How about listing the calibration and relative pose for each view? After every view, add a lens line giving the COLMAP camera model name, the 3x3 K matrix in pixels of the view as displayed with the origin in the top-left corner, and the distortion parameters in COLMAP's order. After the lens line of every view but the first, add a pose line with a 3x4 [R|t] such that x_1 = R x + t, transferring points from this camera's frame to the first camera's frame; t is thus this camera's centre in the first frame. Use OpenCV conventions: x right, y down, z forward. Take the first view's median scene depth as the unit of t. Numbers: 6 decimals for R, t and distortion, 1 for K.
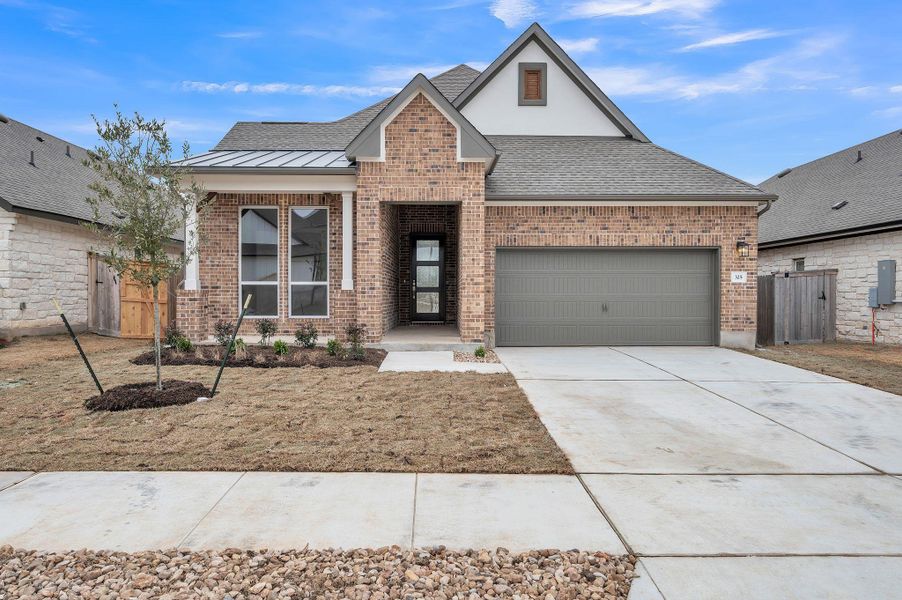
lens RADIAL K [[659.9, 0, 465.3], [0, 659.9, 288.3], [0, 0, 1]] dist [0.000674, 0.003495]
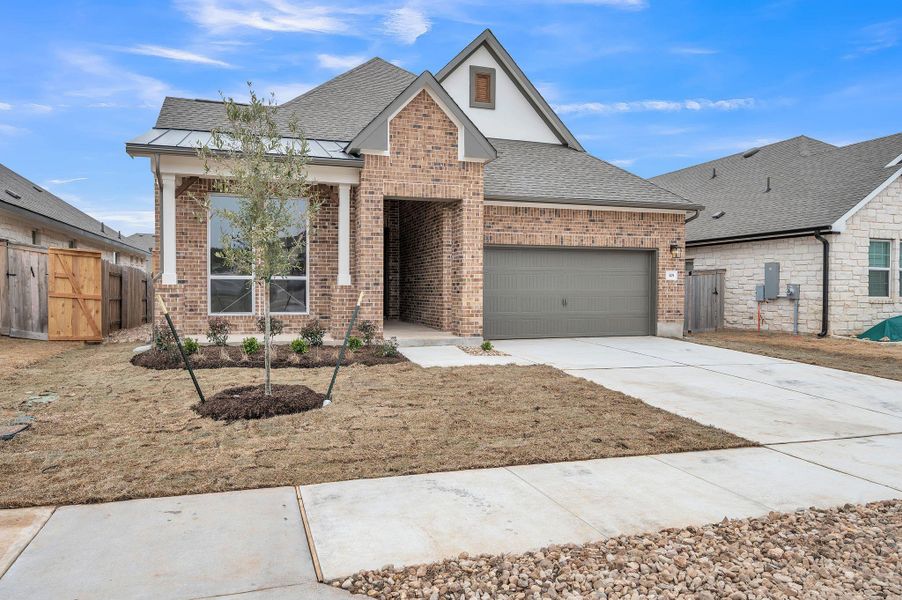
lens RADIAL K [[659.9, 0, 465.3], [0, 659.9, 288.3], [0, 0, 1]] dist [0.000674, 0.003495]
pose [[0.947940, 0.002421, 0.318440, -0.295200], [-0.005802, 0.999936, 0.009672, -0.003383], [-0.318396, -0.011016, 0.947894, 0.021884]]
